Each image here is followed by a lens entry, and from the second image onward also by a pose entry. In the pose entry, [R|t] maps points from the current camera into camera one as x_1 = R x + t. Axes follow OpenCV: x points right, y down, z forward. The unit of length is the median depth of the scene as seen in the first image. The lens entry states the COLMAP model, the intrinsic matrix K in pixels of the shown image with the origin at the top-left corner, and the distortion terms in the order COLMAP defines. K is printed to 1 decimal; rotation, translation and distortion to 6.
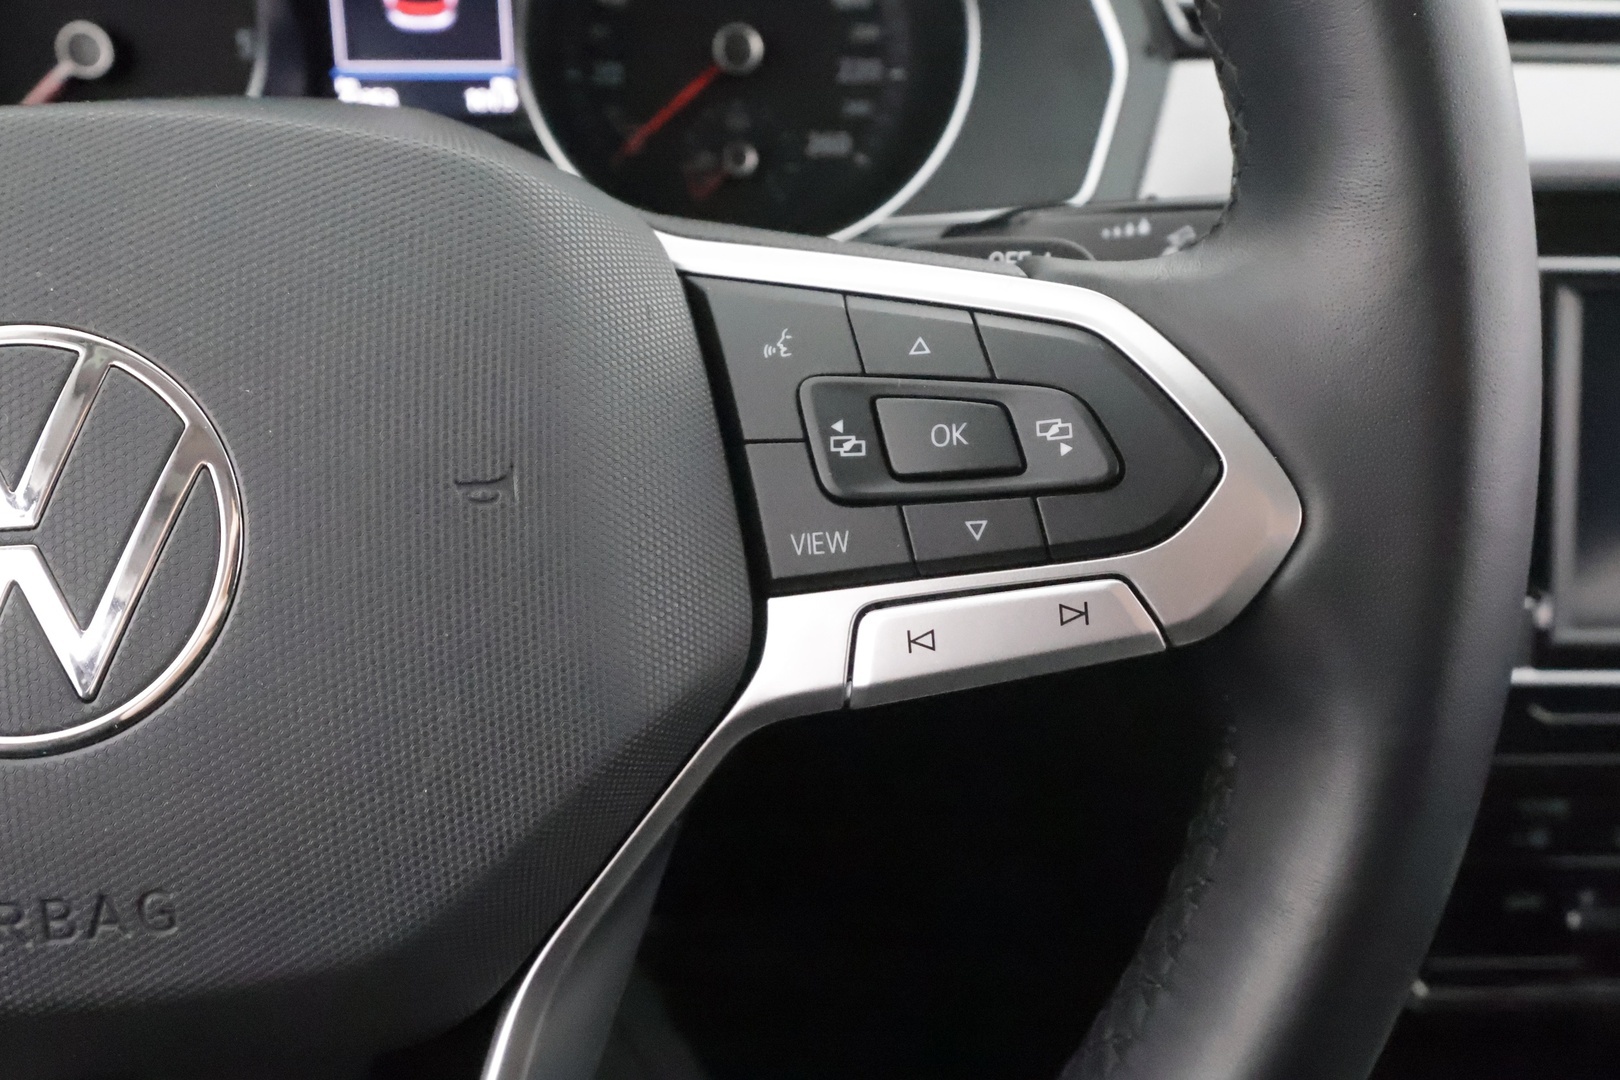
lens RADIAL K [[1230.6, 0, 867.5], [0, 1230.6, 538.7], [0, 0, 1]] dist [-0.003079, -0.002734]
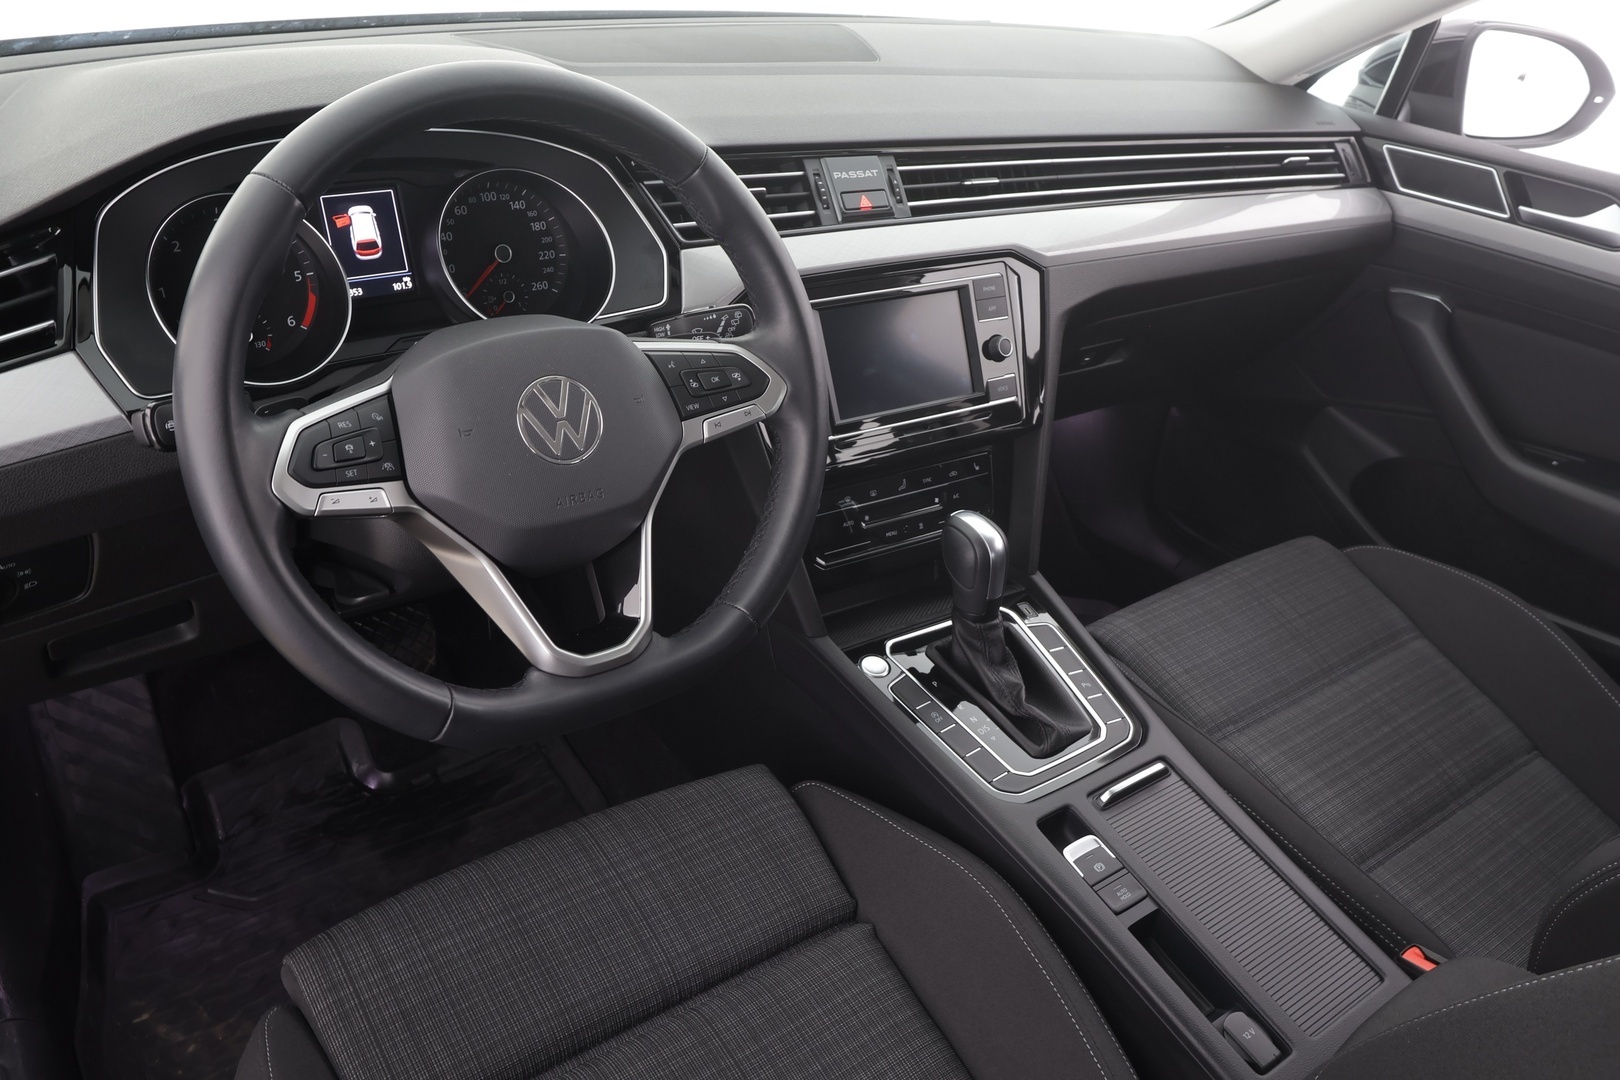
lens RADIAL K [[1273.3, 0, 810.0], [0, 1273.3, 540.0], [0, 0, 1]] dist [-0.002010, -0.002915]
pose [[0.864796, -0.180702, 0.468482, -1.922512], [0.183013, 0.982254, 0.041040, 0.365956], [-0.467584, 0.050247, 0.882519, -3.259759]]
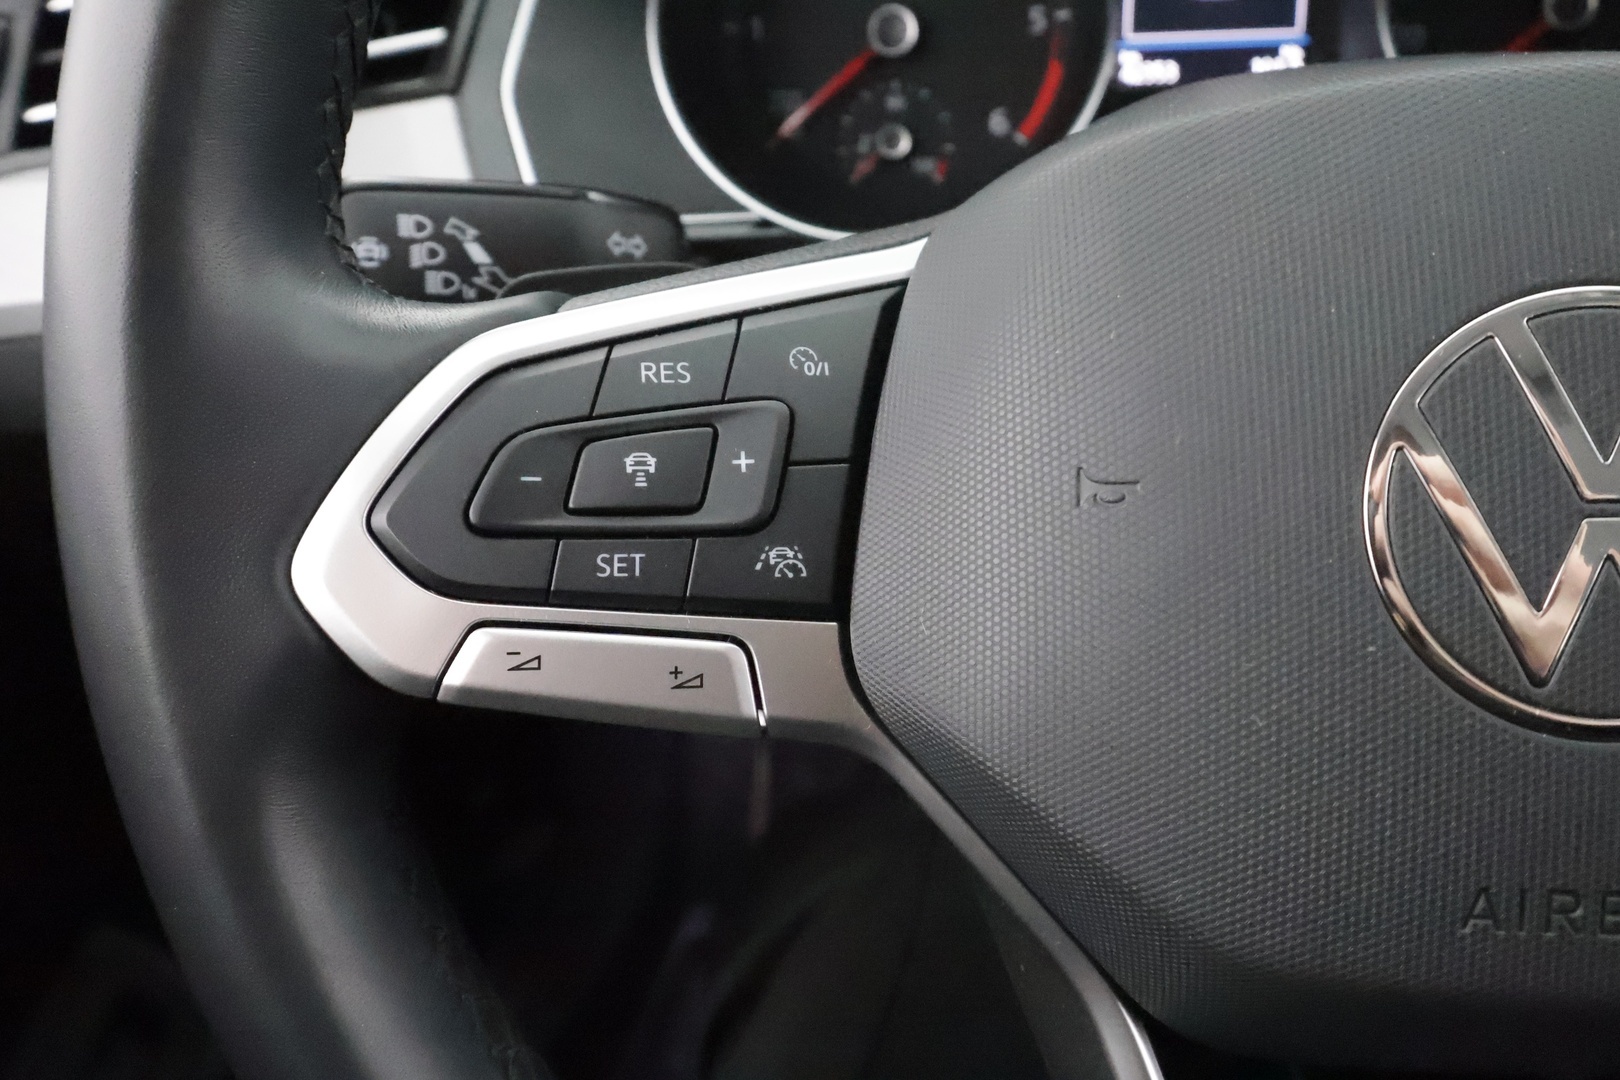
lens RADIAL K [[1273.3, 0, 810.0], [0, 1273.3, 540.0], [0, 0, 1]] dist [-0.002010, -0.002915]
pose [[0.967678, 0.053433, -0.246462, -0.885404], [-0.045306, 0.998230, 0.038531, 0.004367], [0.248085, -0.026119, 0.968386, -0.109510]]
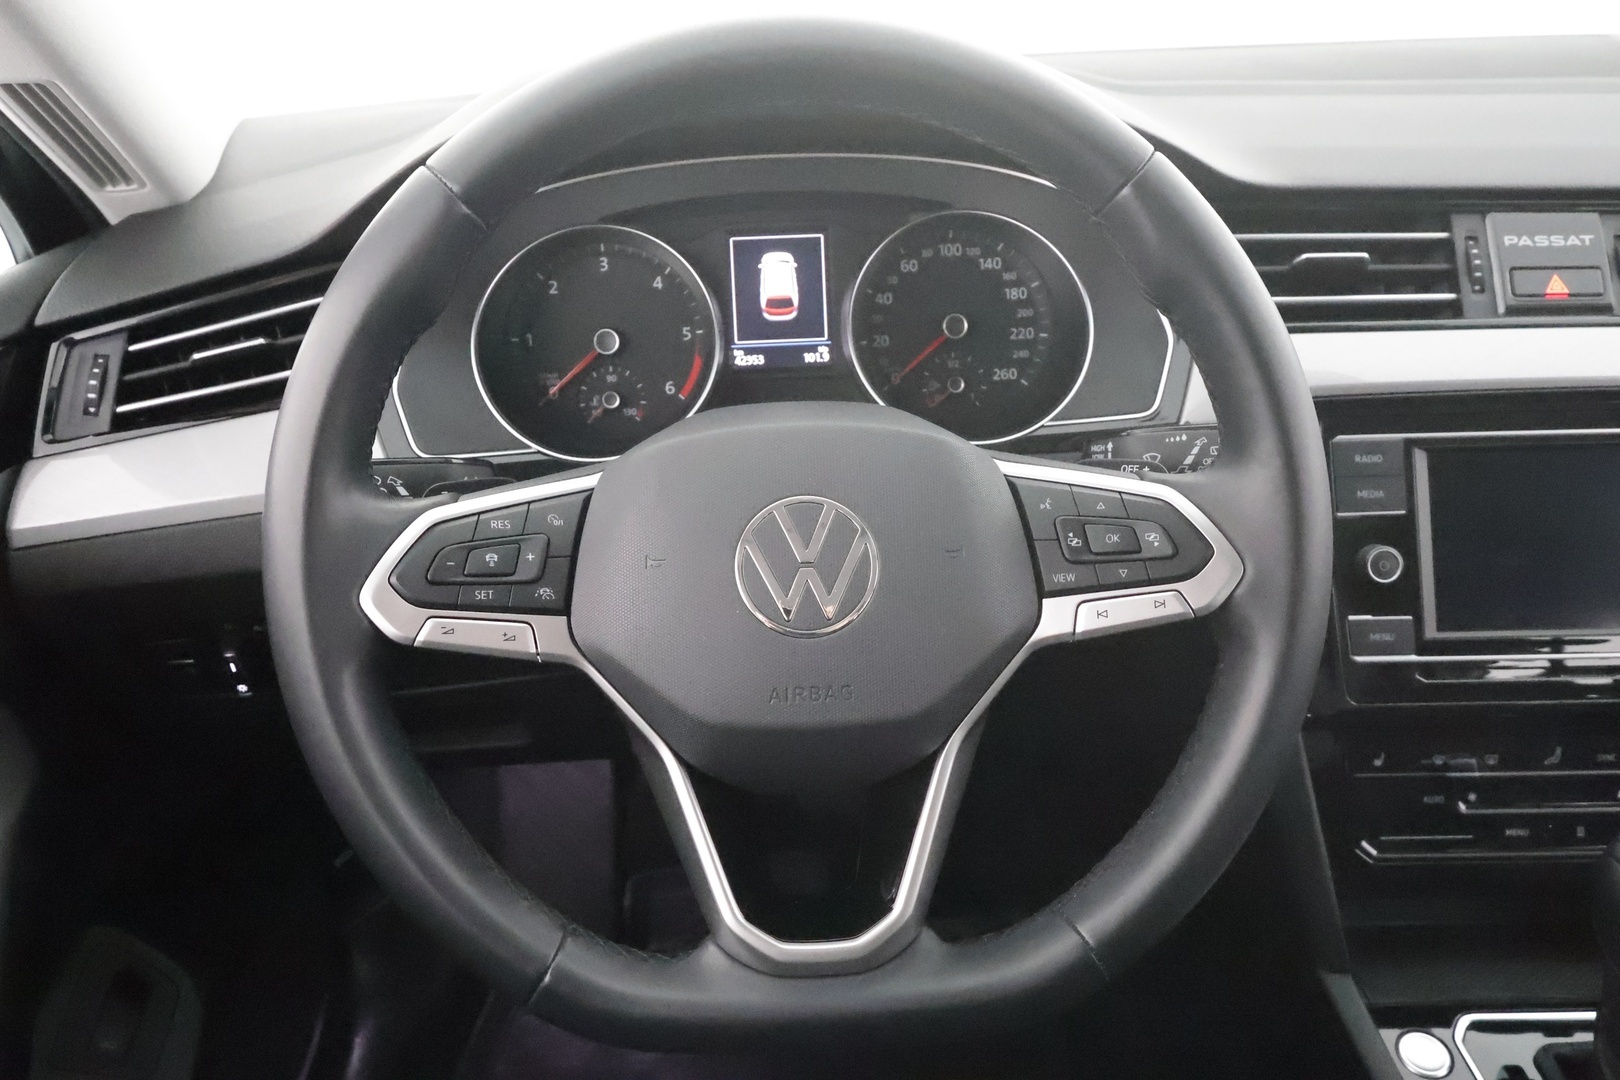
lens RADIAL K [[1273.3, 0, 810.0], [0, 1273.3, 540.0], [0, 0, 1]] dist [-0.002010, -0.002915]
pose [[0.996867, 0.012329, -0.078125, -0.375632], [-0.019412, 0.995702, -0.090562, 0.184476], [0.076673, 0.091795, 0.992822, -1.820019]]
